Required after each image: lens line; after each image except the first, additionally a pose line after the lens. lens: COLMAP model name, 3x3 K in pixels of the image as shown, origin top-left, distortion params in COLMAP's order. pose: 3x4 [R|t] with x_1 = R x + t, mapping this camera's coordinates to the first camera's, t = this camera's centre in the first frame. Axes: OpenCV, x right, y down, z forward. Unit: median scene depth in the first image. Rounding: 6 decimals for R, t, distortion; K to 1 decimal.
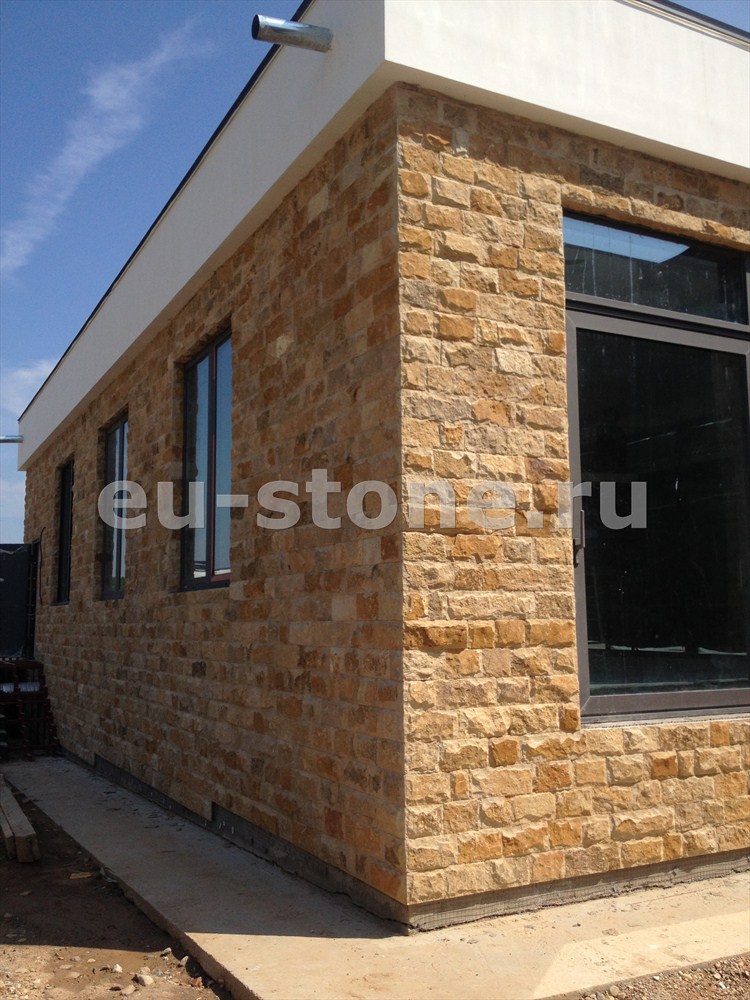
lens RADIAL K [[933.1, 0, 375.0], [0, 933.1, 500.0], [0, 0, 1]] dist [0.126580, -0.256255]
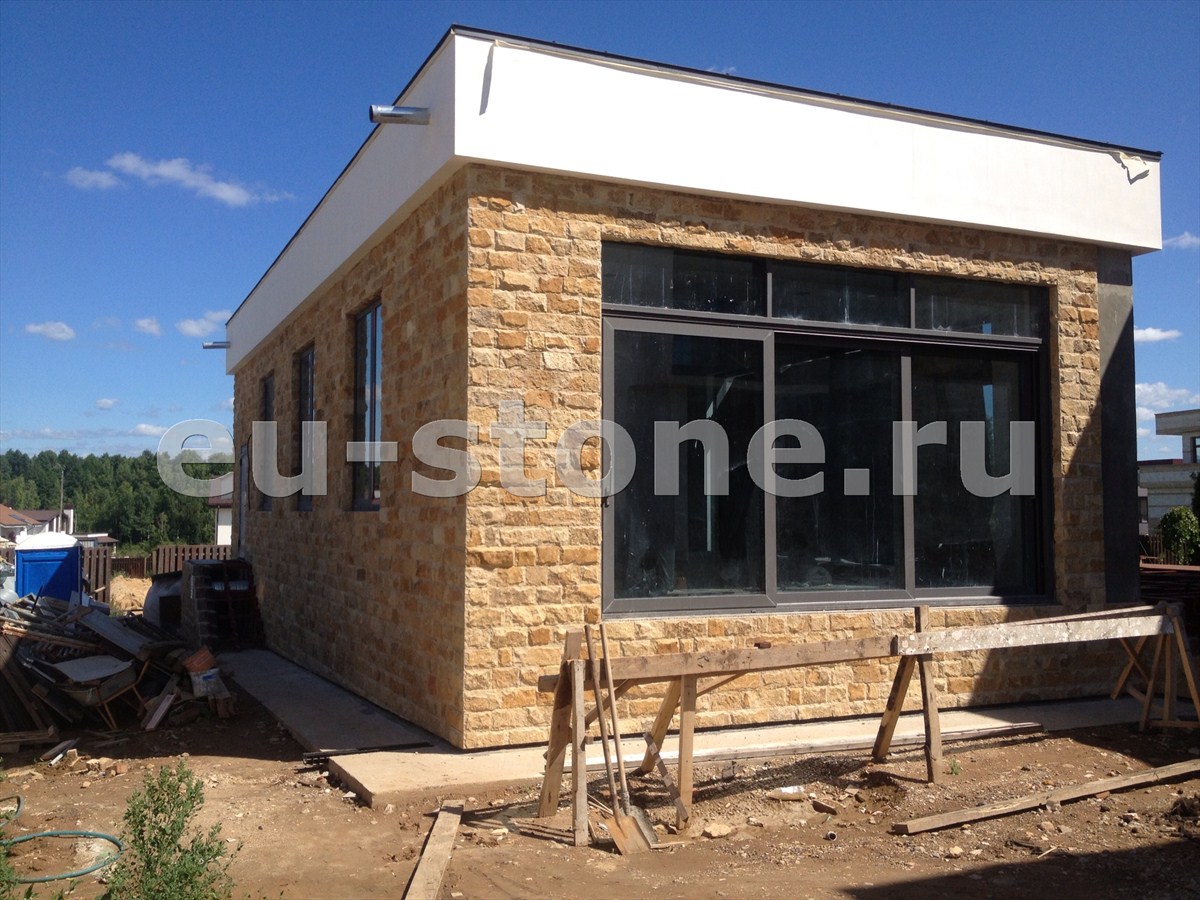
lens RADIAL K [[1119.8, 0, 595.1], [0, 1119.8, 451.2], [0, 0, 1]] dist [0.126580, -0.256255]
pose [[0.998319, 0.008452, -0.057345, 0.290591], [-0.004200, 0.997259, 0.073877, -0.133025], [0.057813, -0.073512, 0.995617, -0.639637]]
